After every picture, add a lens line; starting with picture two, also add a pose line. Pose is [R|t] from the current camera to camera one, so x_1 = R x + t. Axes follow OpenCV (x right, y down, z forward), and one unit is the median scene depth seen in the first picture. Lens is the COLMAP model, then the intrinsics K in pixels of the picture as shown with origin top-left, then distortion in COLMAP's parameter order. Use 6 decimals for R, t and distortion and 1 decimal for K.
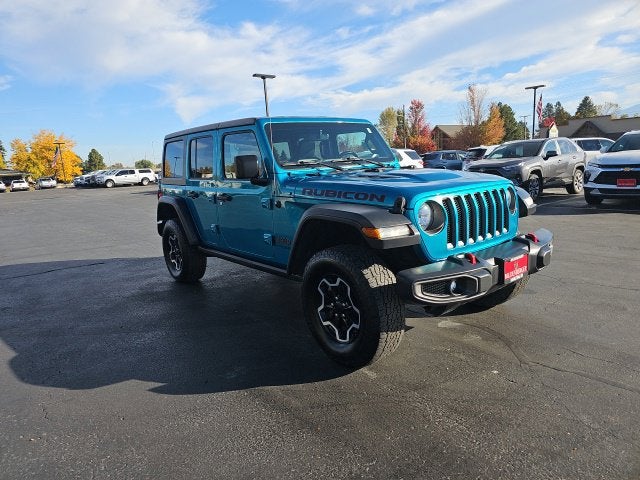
lens RADIAL K [[421.4, 0, 311.8], [0, 421.4, 237.5], [0, 0, 1]] dist [0.057364, -0.043171]
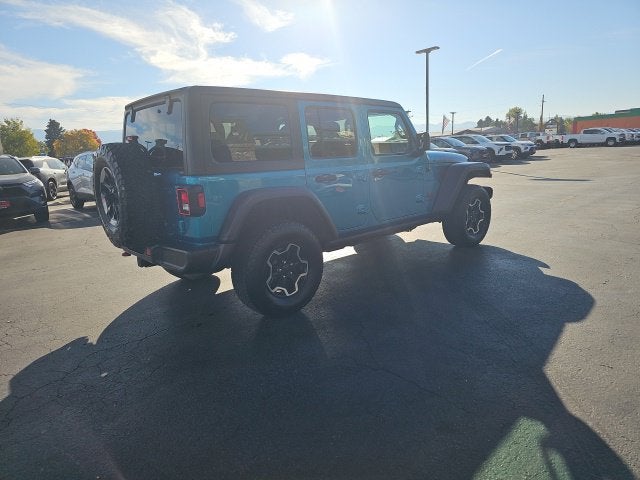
lens RADIAL K [[421.4, 0, 323.7], [0, 421.4, 240.5], [0, 0, 1]] dist [0.057364, -0.043171]
pose [[-0.068214, -0.145041, 0.987071, -0.133744], [0.231029, 0.960187, 0.157057, -0.013889], [-0.970553, 0.238755, -0.031989, 0.129686]]
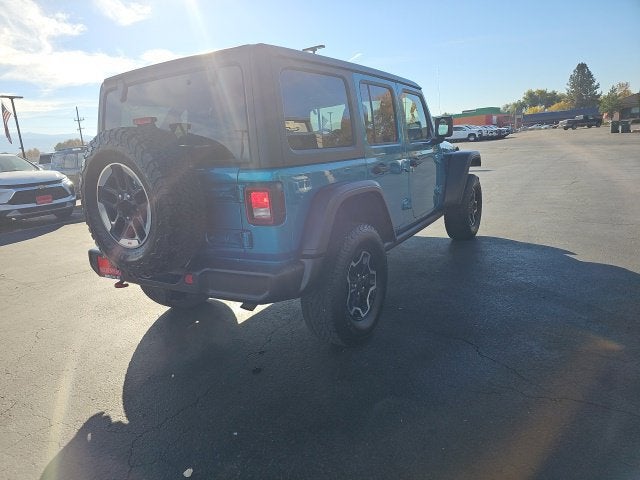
lens RADIAL K [[421.4, 0, 311.3], [0, 421.4, 243.6], [0, 0, 1]] dist [0.057364, -0.043171]
pose [[-0.317421, -0.135141, 0.938606, -0.108354], [0.259698, 0.939564, 0.223105, -0.020439], [-0.912031, 0.314572, -0.263142, 0.161047]]
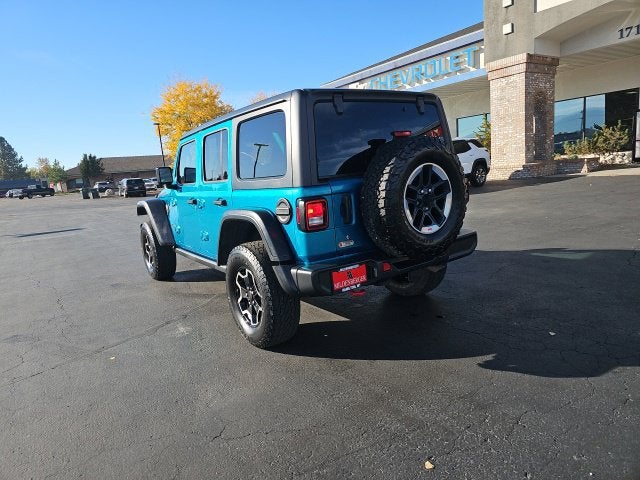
lens RADIAL K [[419.0, 0, 310.3], [0, 419.0, 237.4], [0, 0, 1]] dist [0.056949, -0.042362]
pose [[-0.987199, 0.133147, 0.087802, -0.023199], [0.154936, 0.931228, 0.329862, -0.041027], [-0.037843, 0.339243, -0.939937, 0.244099]]
